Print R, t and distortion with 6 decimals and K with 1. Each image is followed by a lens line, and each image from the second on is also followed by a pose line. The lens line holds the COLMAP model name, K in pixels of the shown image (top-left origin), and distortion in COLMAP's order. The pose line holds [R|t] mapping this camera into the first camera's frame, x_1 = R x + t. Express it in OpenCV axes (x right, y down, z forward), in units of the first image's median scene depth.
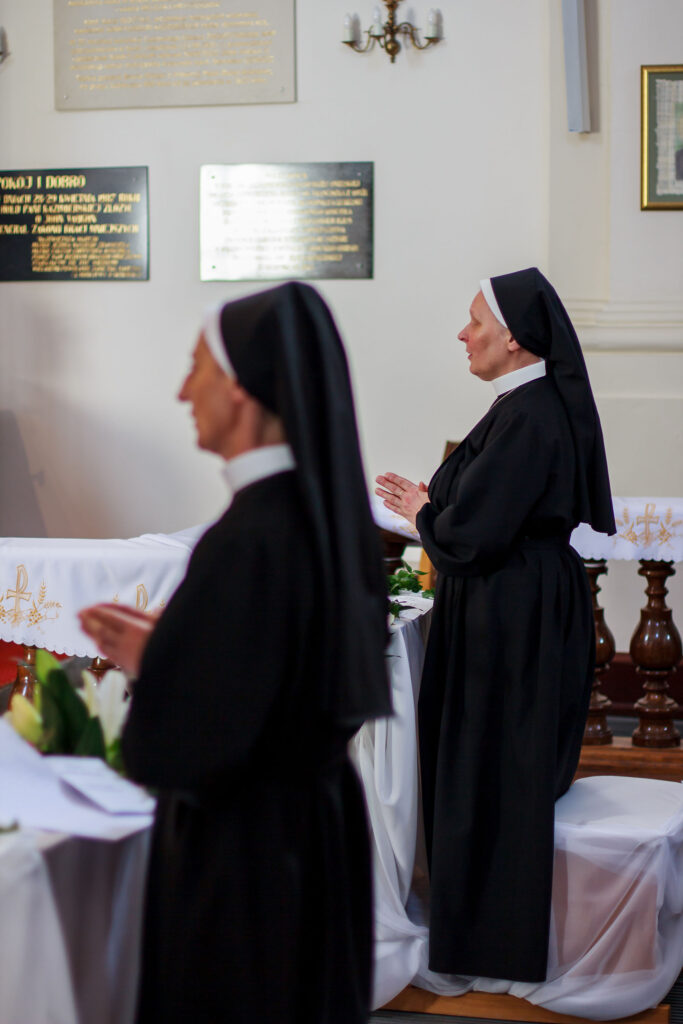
lens RADIAL K [[2427.0, 0, 354.3], [0, 2427.0, 491.1], [0, 0, 1]] dist [-0.137559, 0.000000]
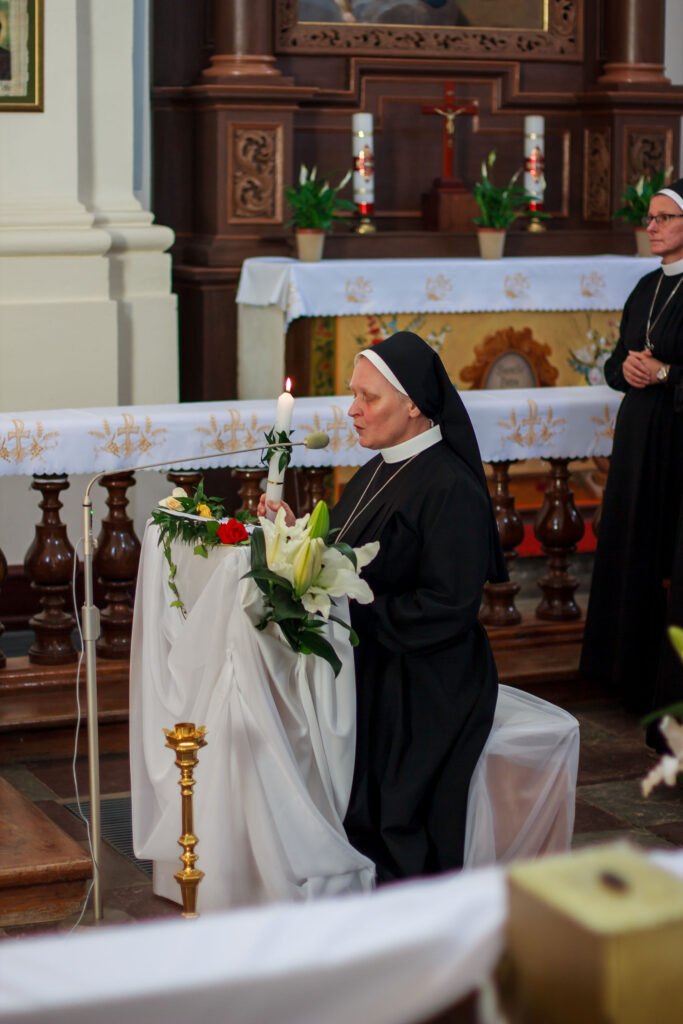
lens RADIAL K [[2427.0, 0, 370.7], [0, 2427.0, 491.5], [0, 0, 1]] dist [-0.137559, 0.000000]
pose [[0.772658, -0.082040, 0.629499, -0.422339], [0.049142, 0.996368, 0.069535, -0.026934], [-0.632917, -0.022792, 0.773884, 0.165457]]
